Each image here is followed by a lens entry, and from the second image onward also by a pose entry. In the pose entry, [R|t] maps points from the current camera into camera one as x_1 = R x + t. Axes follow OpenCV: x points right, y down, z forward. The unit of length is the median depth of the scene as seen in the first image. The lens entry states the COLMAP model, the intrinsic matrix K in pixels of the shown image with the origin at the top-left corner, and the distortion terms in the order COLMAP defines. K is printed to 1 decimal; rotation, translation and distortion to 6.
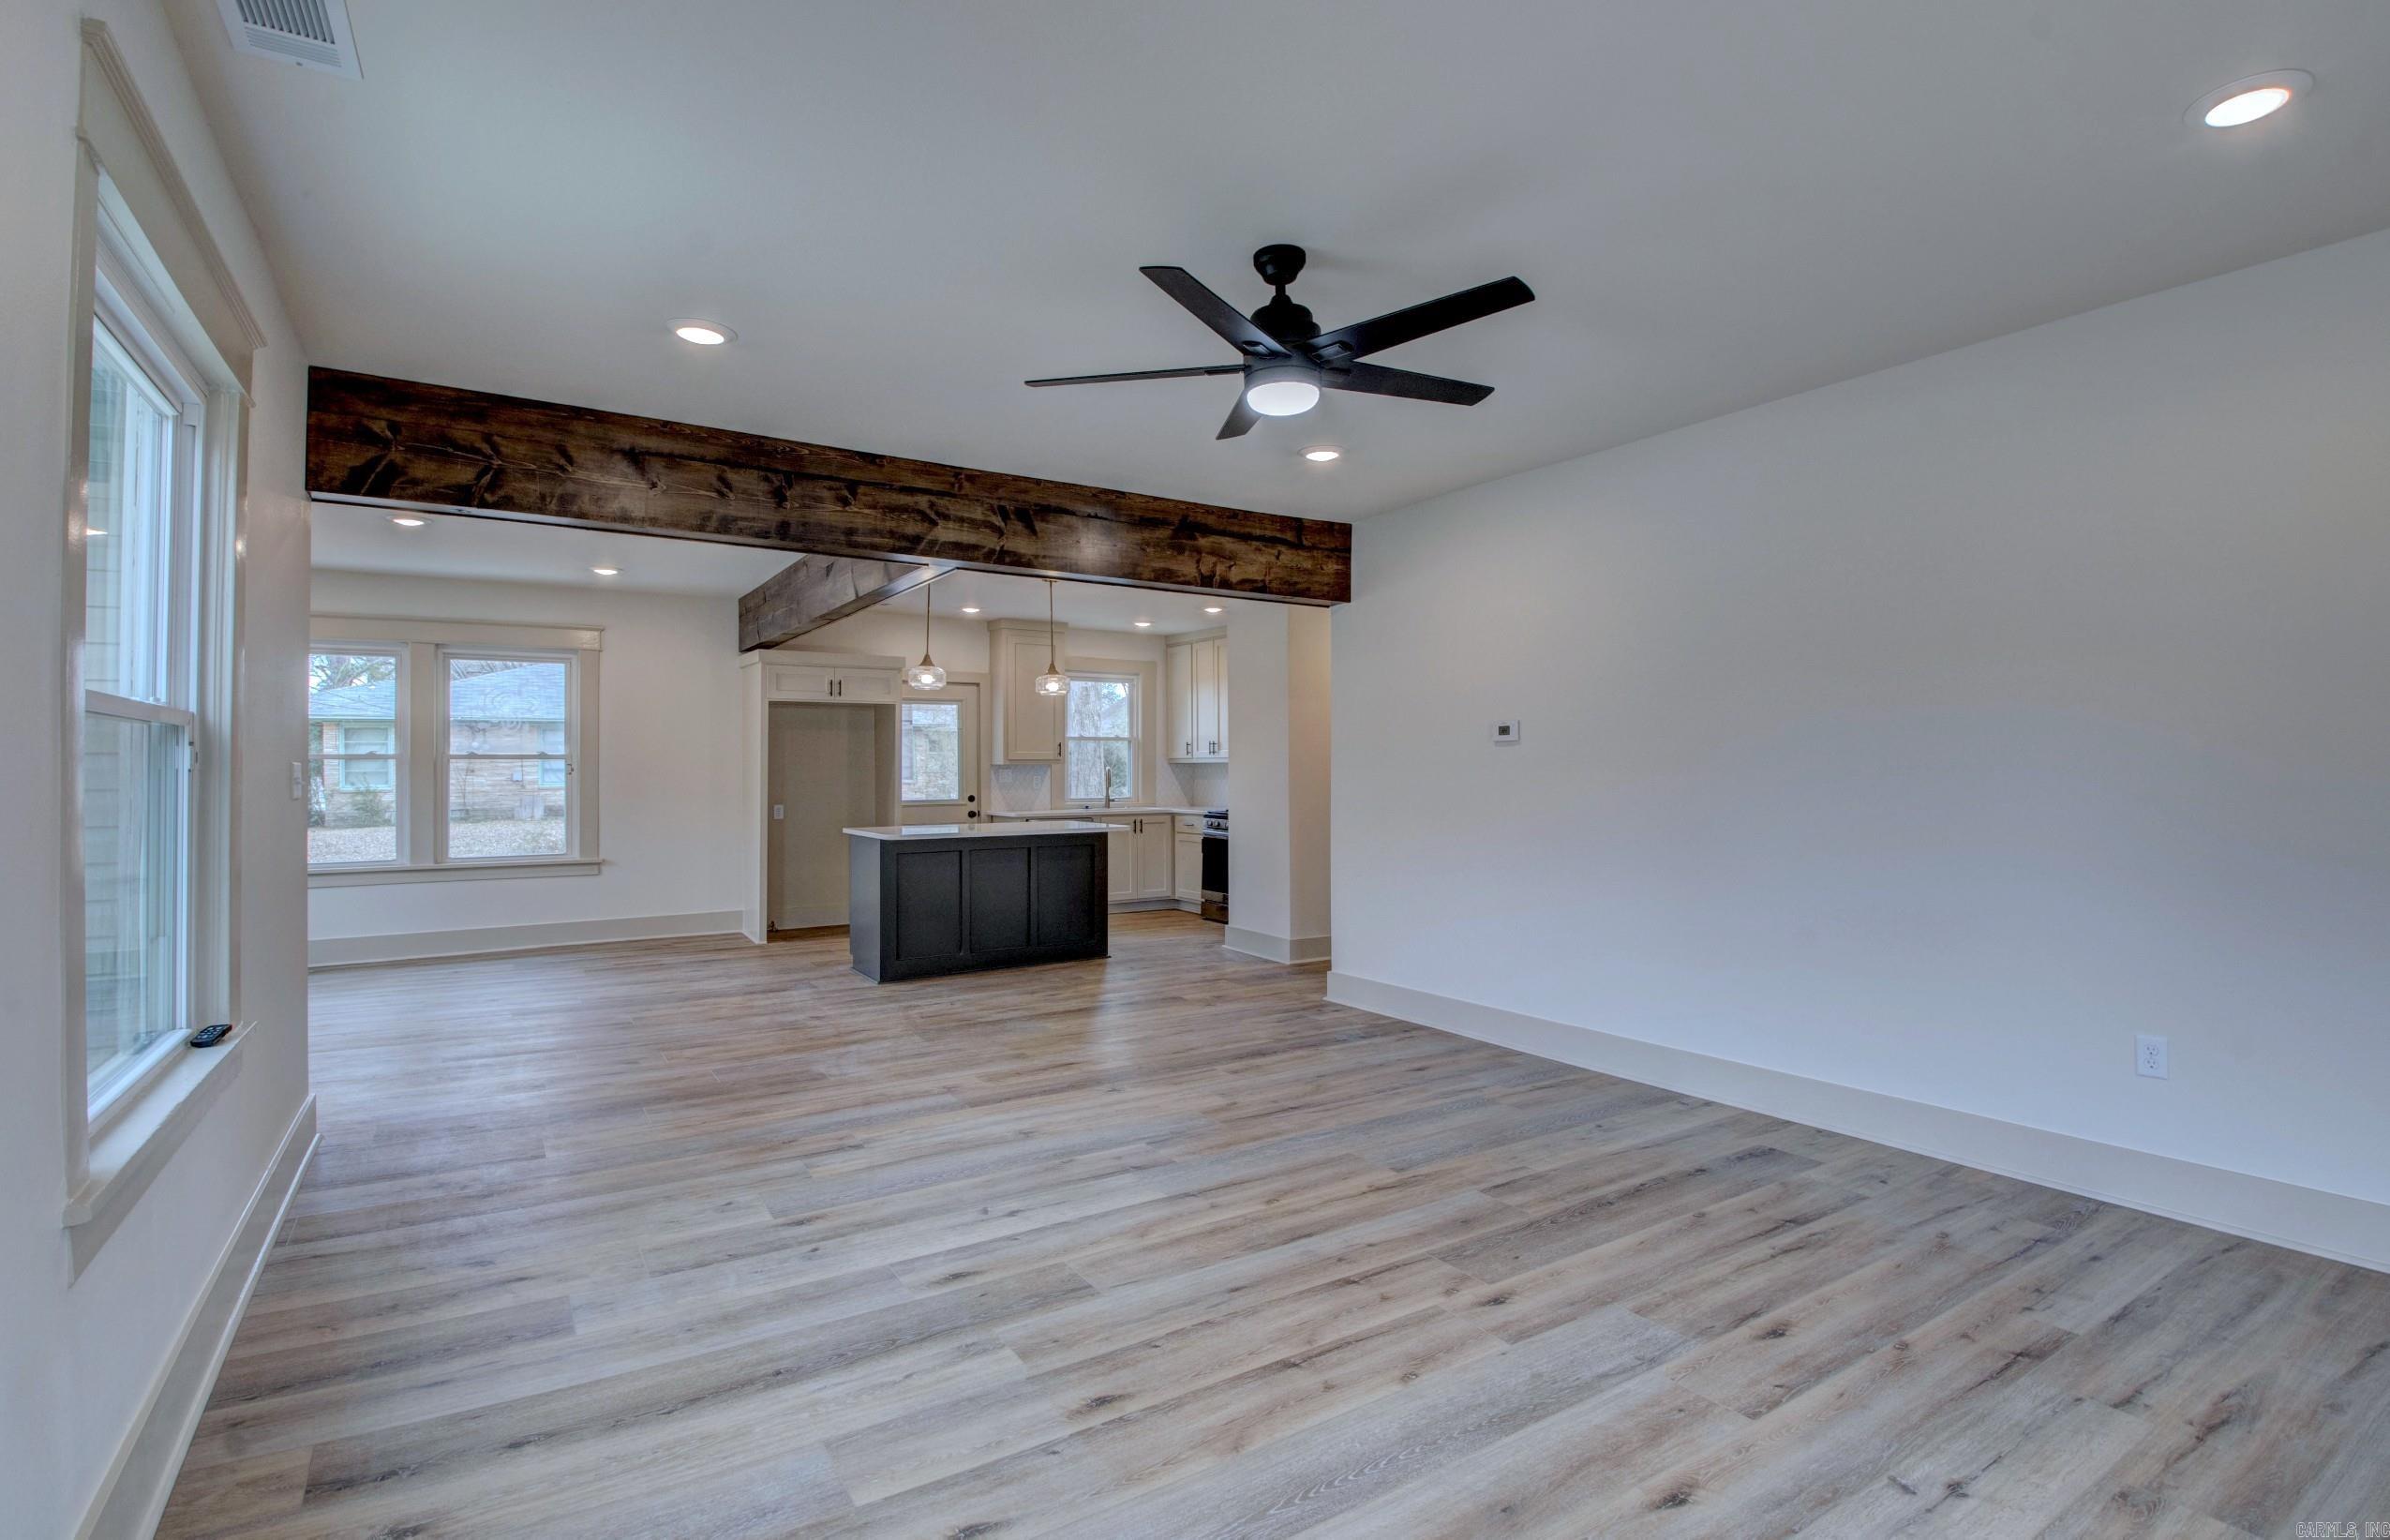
lens RADIAL K [[1150.8, 0, 1247.1], [0, 1150.8, 759.9], [0, 0, 1]] dist [0.001407, -0.014368]
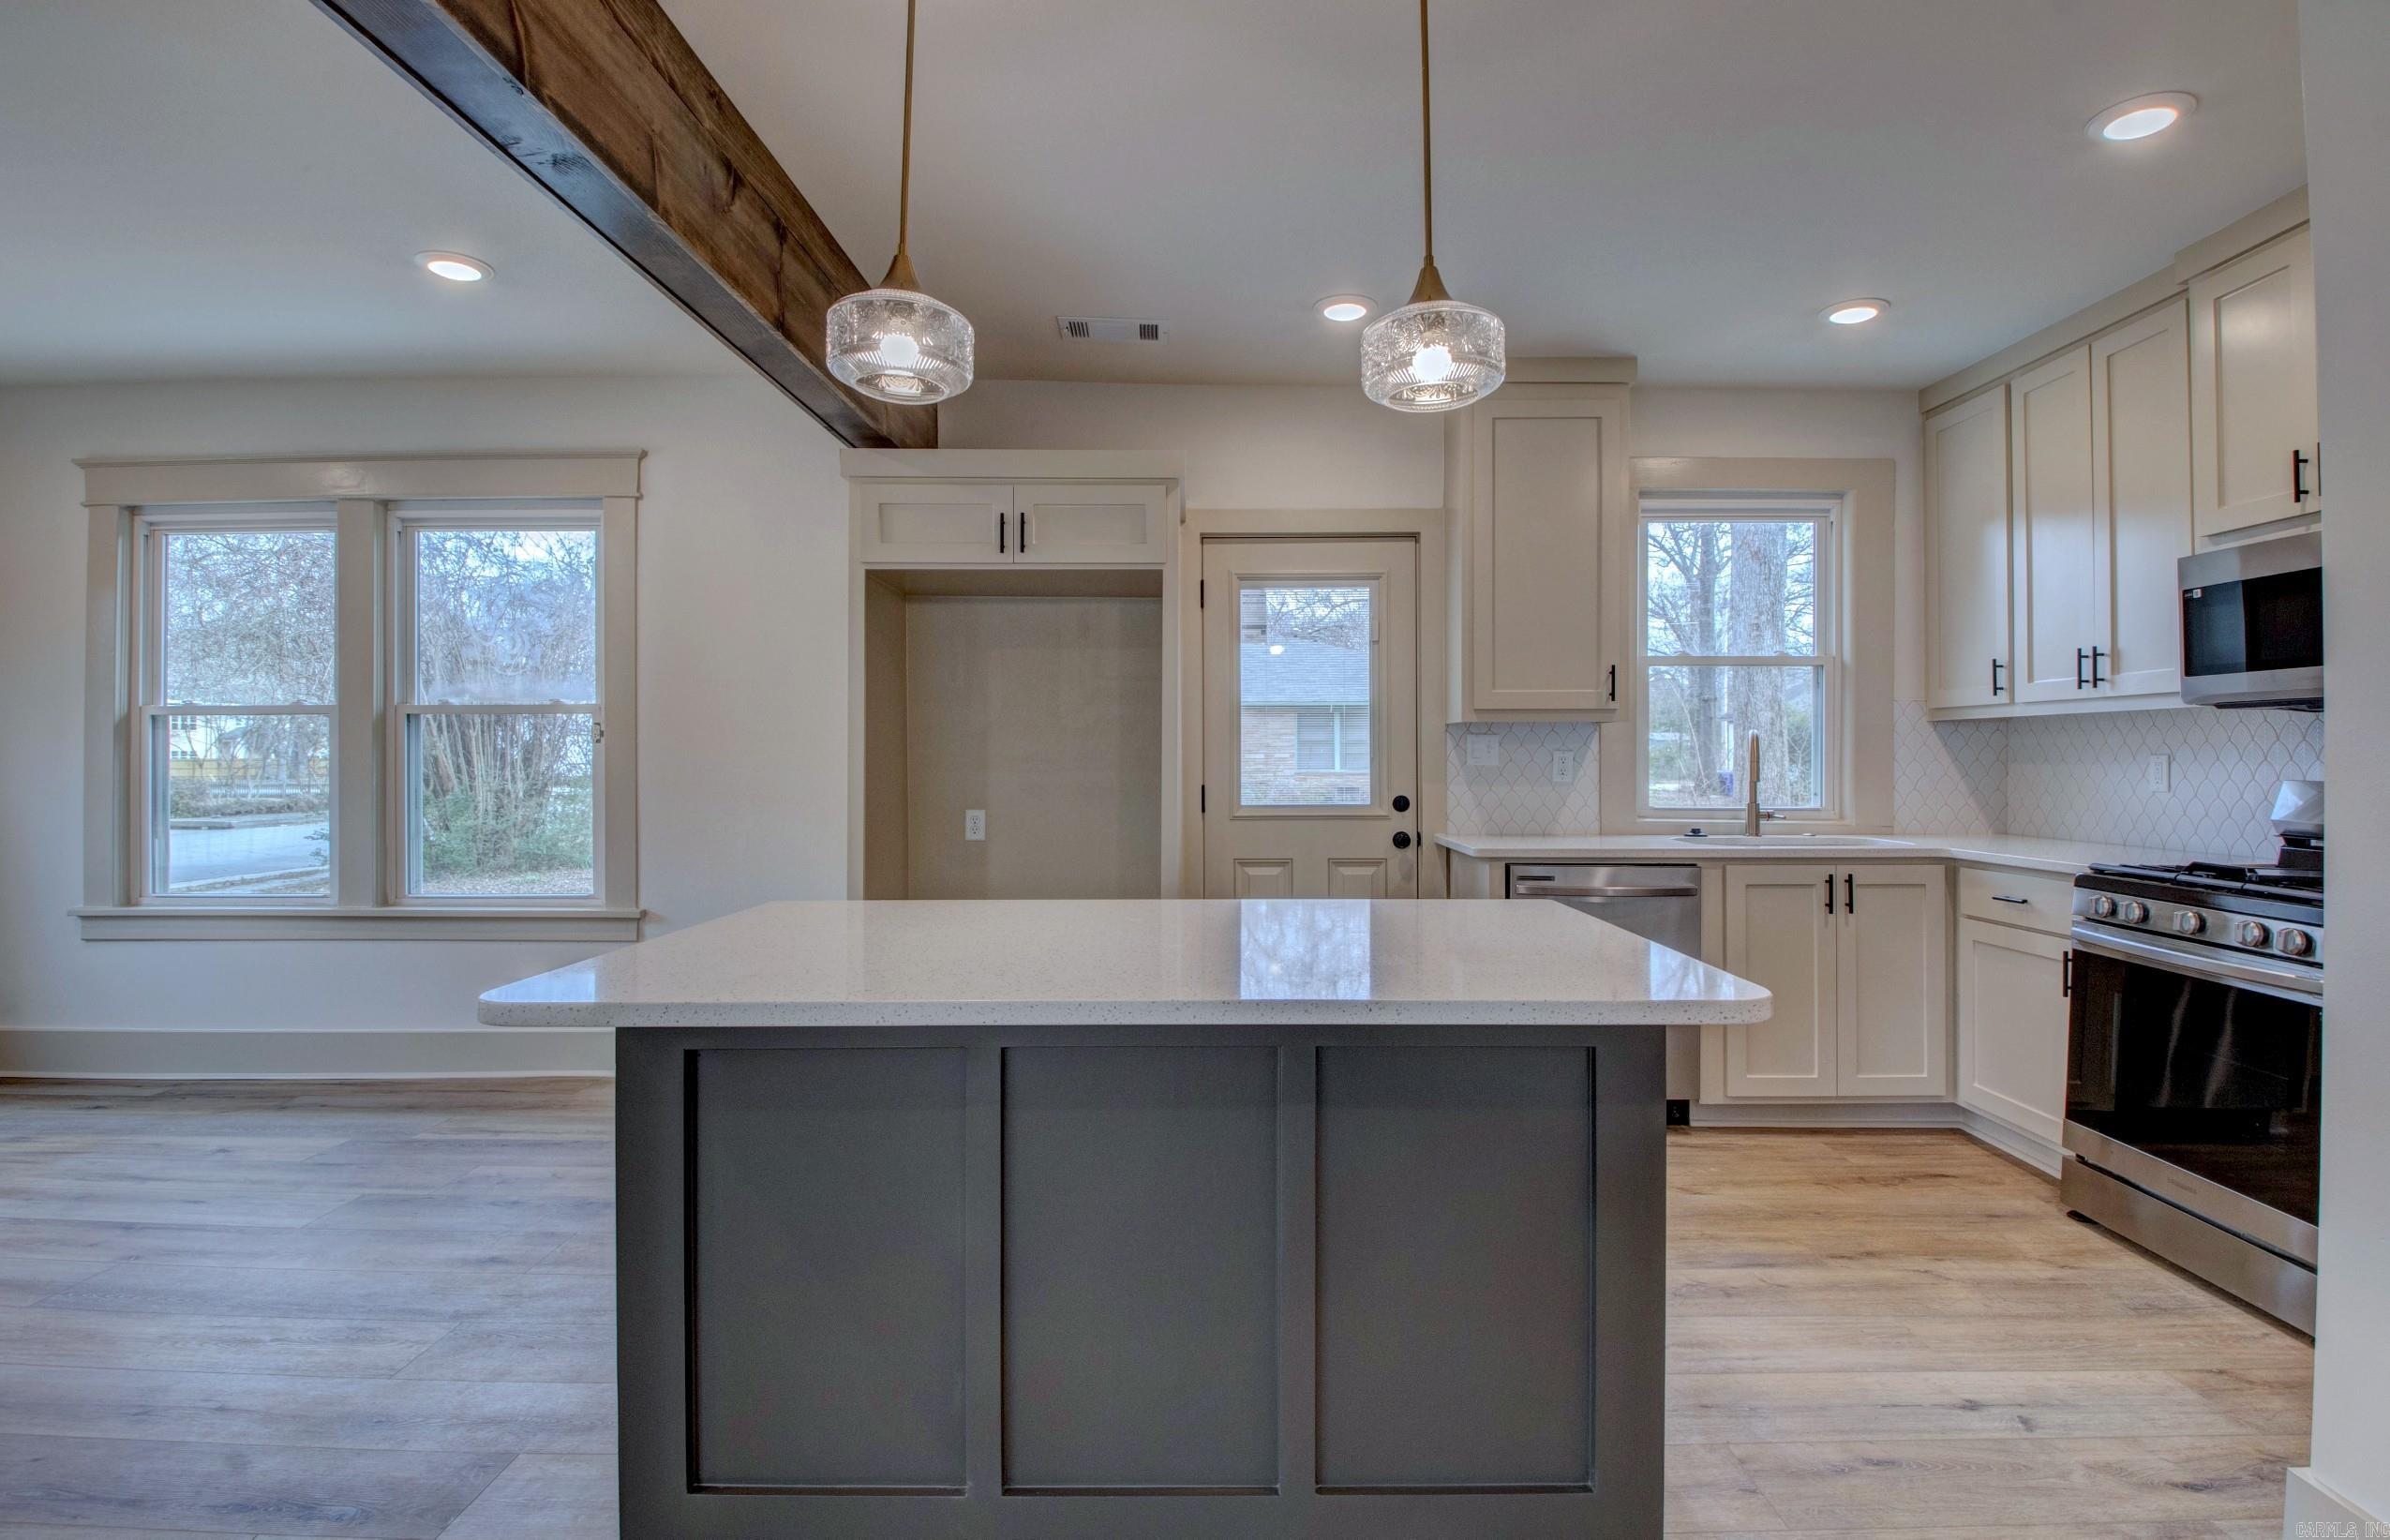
lens RADIAL K [[1155.7, 0, 1217.3], [0, 1155.7, 748.0], [0, 0, 1]] dist [-0.013064, -0.010055]
pose [[0.828229, -0.000765, -0.560390, -0.075808], [0.000543, 1.000000, -0.000563, 0.017728], [0.560390, 0.000162, 0.828229, 0.826288]]
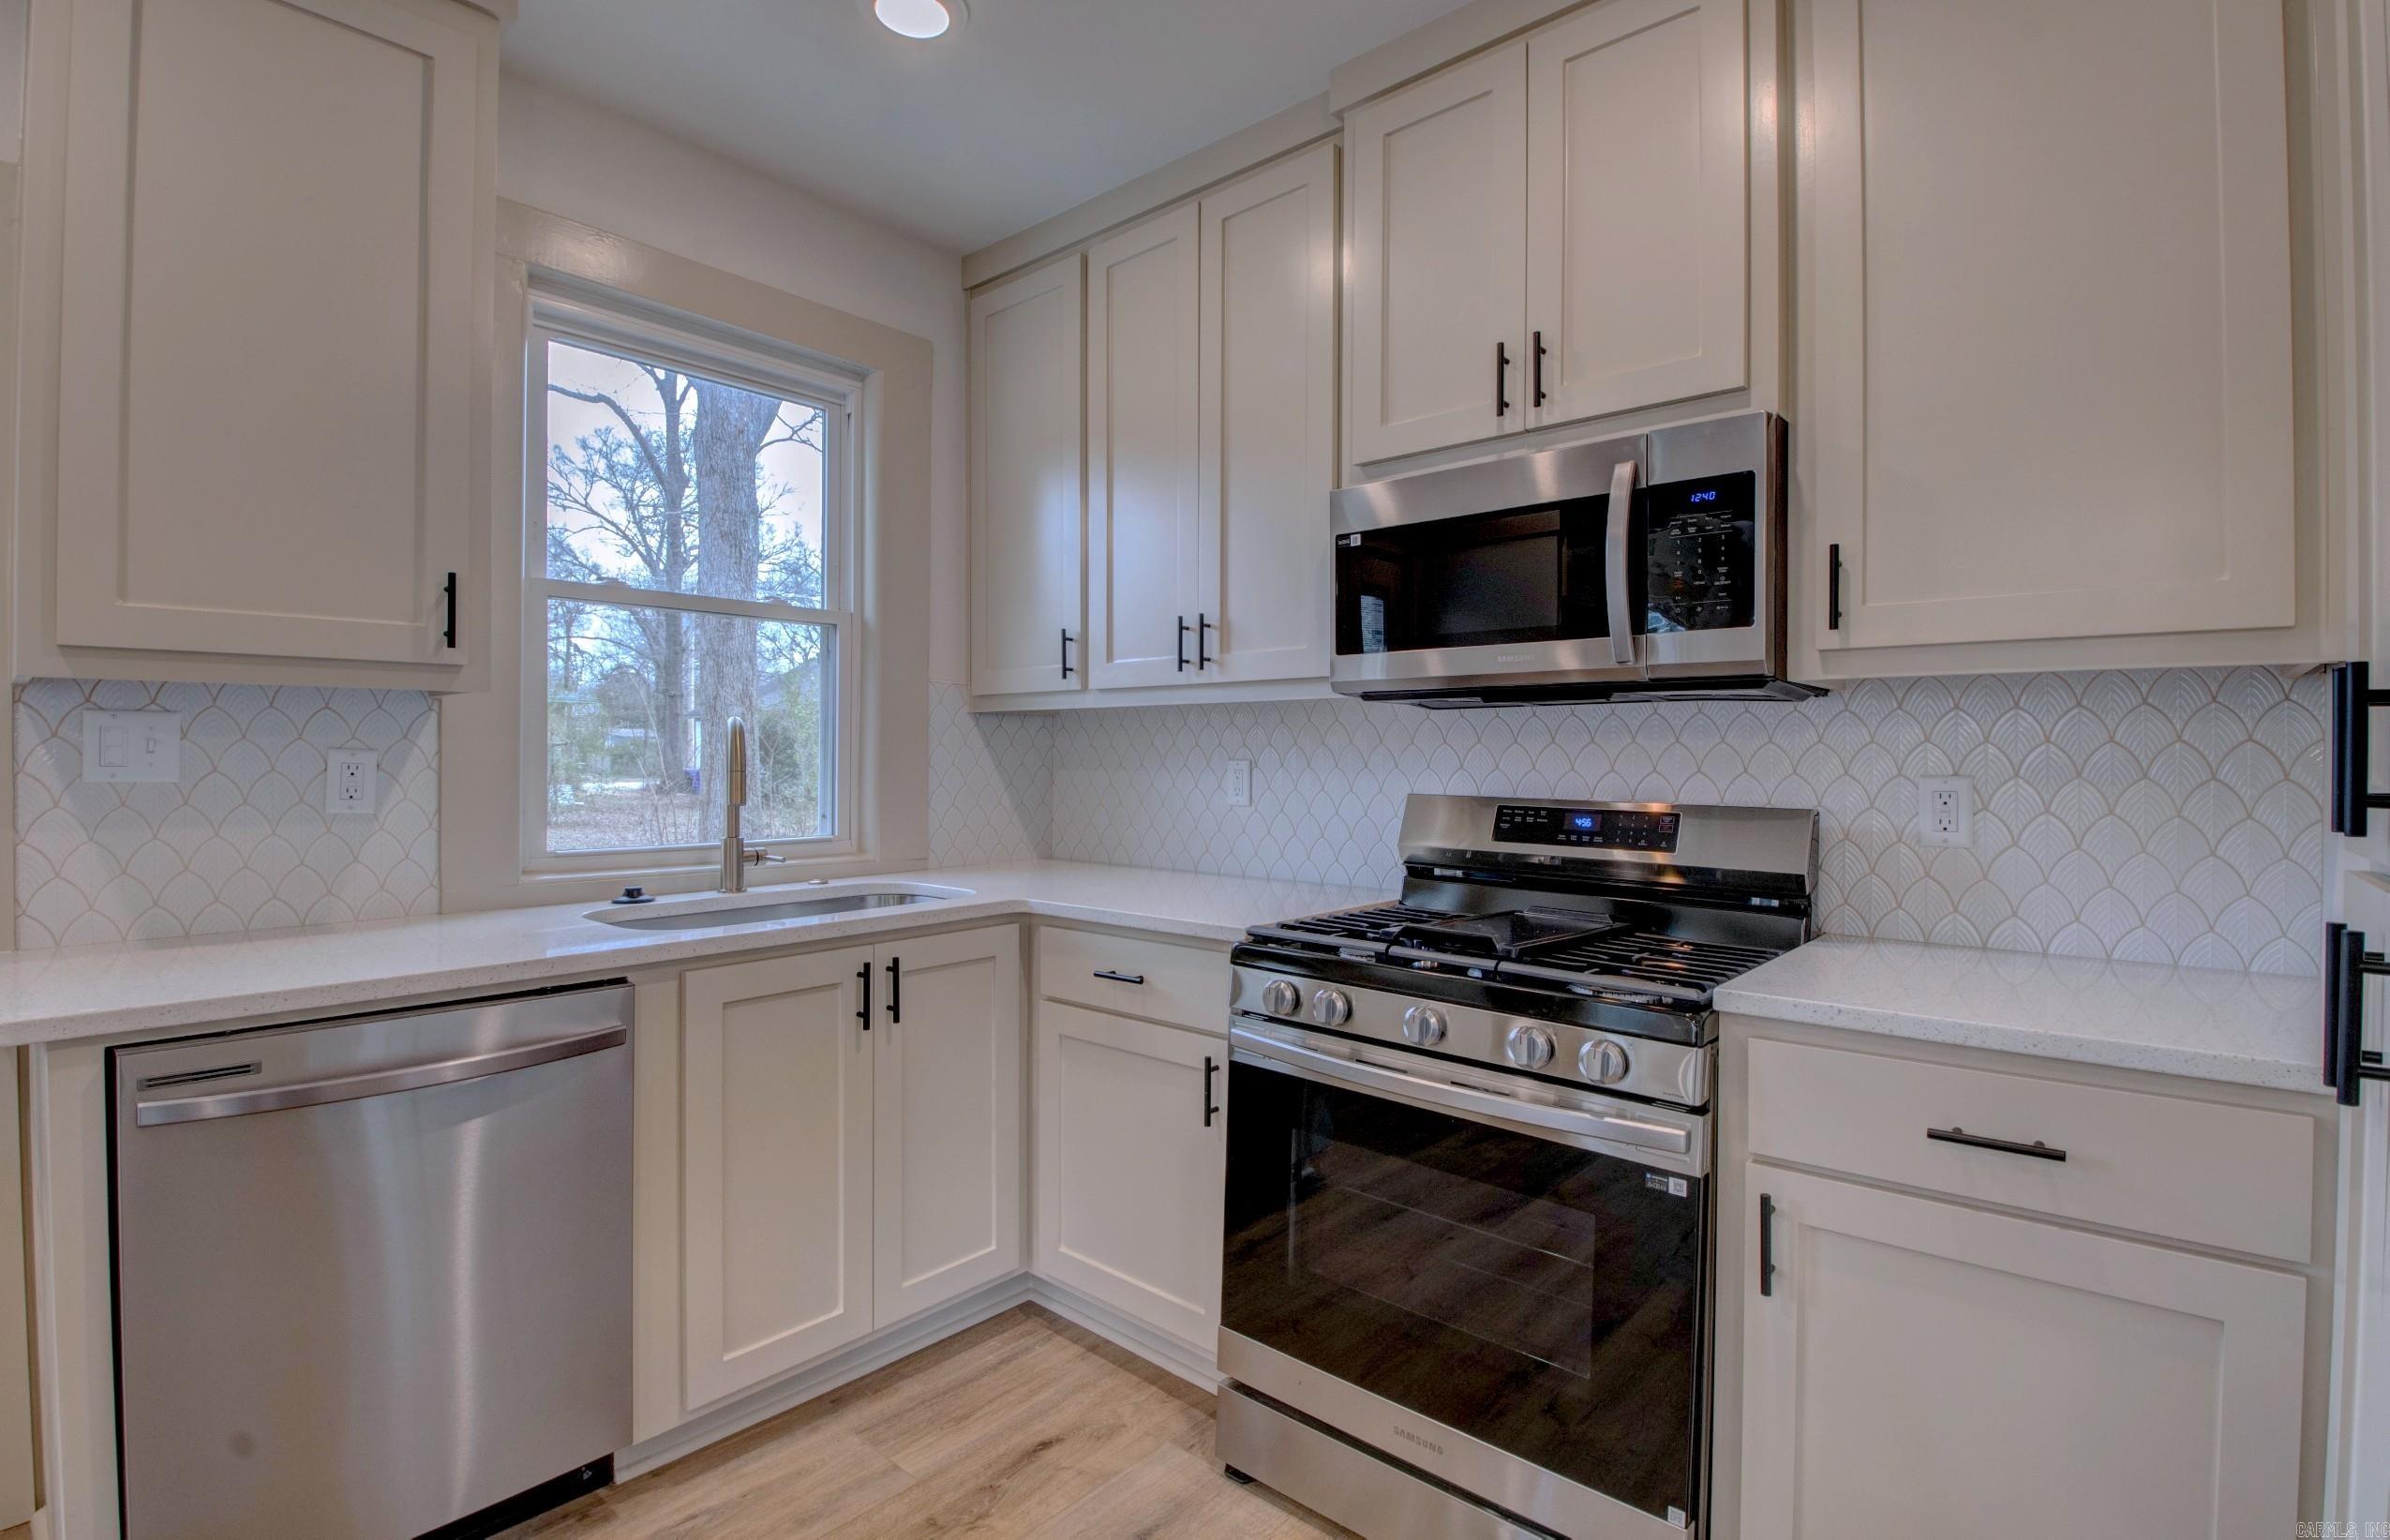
lens RADIAL K [[1102.2, 0, 1200.3], [0, 1102.2, 760.4], [0, 0, 1]] dist [0.013996, -0.020472]
pose [[0.968292, 0.006397, 0.249740, -0.122432], [-0.009137, 0.999910, 0.009815, 0.016903], [-0.249655, -0.011786, 0.968263, 1.088901]]
